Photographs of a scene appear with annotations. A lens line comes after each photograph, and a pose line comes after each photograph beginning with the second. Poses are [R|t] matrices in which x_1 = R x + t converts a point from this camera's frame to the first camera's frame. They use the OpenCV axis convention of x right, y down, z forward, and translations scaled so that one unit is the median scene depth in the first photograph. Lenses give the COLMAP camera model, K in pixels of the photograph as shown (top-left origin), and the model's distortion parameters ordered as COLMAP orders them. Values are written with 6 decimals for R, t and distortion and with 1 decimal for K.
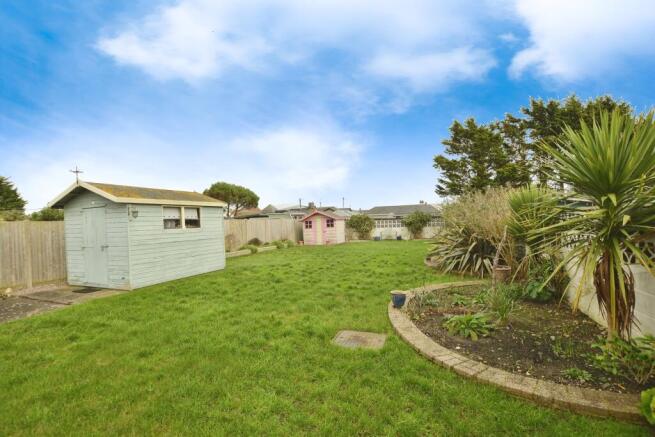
lens RADIAL K [[291.0, 0, 315.2], [0, 291.0, 214.7], [0, 0, 1]] dist [-0.019999, 0.000452]
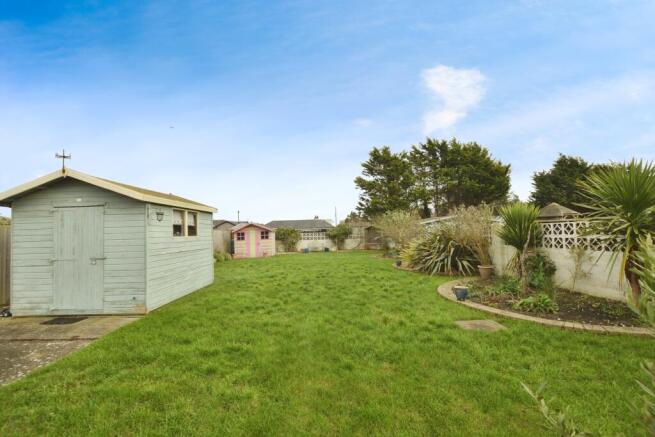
lens RADIAL K [[291.0, 0, 315.2], [0, 291.0, 214.7], [0, 0, 1]] dist [-0.019999, 0.000452]
pose [[0.923323, 0.032741, 0.382625, -0.170508], [-0.013854, 0.998550, -0.052016, 0.009333], [-0.383773, 0.042727, 0.922438, 0.028377]]
